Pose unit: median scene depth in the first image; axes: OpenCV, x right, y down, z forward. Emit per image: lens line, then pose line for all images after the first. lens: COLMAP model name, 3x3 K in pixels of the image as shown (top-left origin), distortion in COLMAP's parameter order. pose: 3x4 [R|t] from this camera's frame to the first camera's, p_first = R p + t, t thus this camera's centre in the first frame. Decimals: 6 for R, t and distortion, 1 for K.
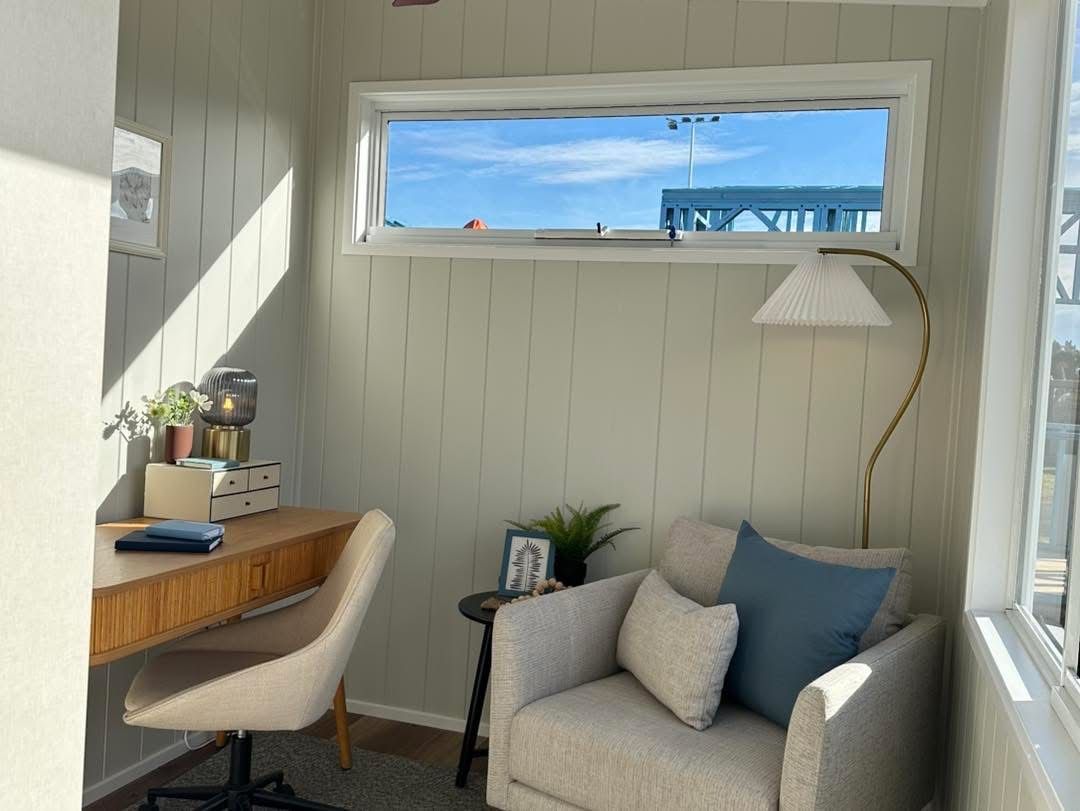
lens RADIAL K [[994.5, 0, 539.4], [0, 994.5, 405.8], [0, 0, 1]] dist [0.044575, 0.000000]
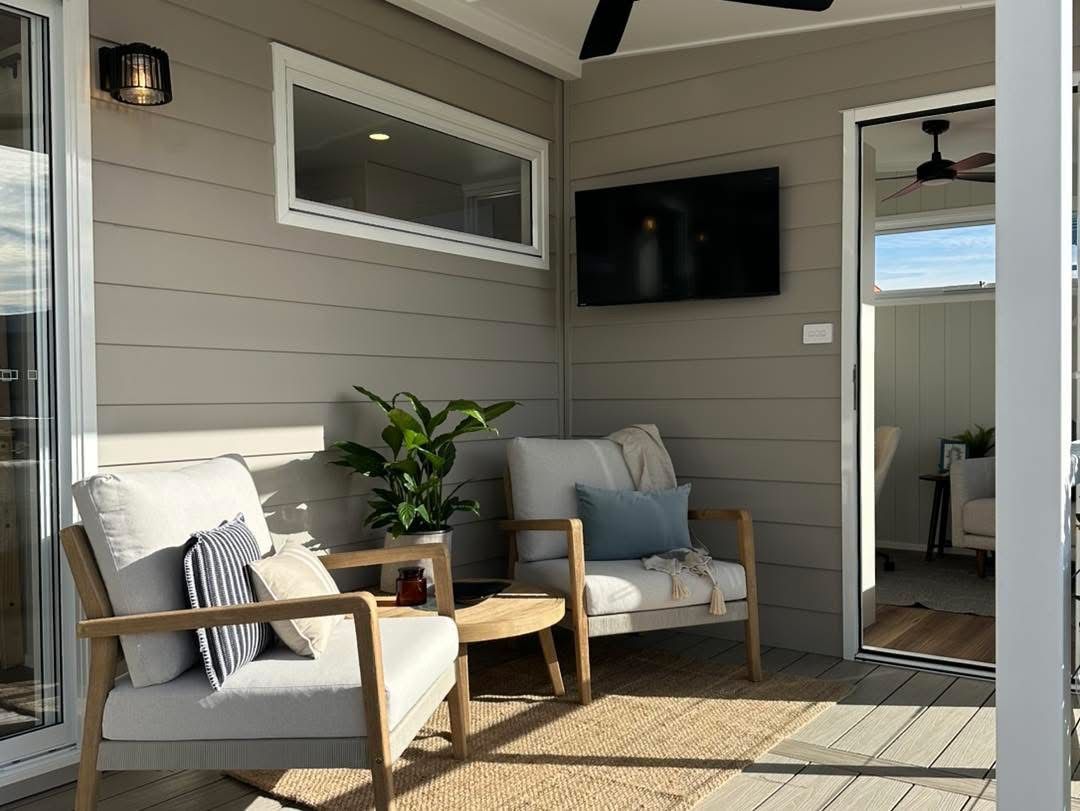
lens RADIAL K [[994.5, 0, 539.3], [0, 994.5, 405.7], [0, 0, 1]] dist [0.044575, 0.000000]
pose [[0.946981, -0.053057, -0.316877, -0.157585], [0.044436, 0.998421, -0.034376, 0.088712], [0.318201, 0.018473, 0.947843, -1.176785]]
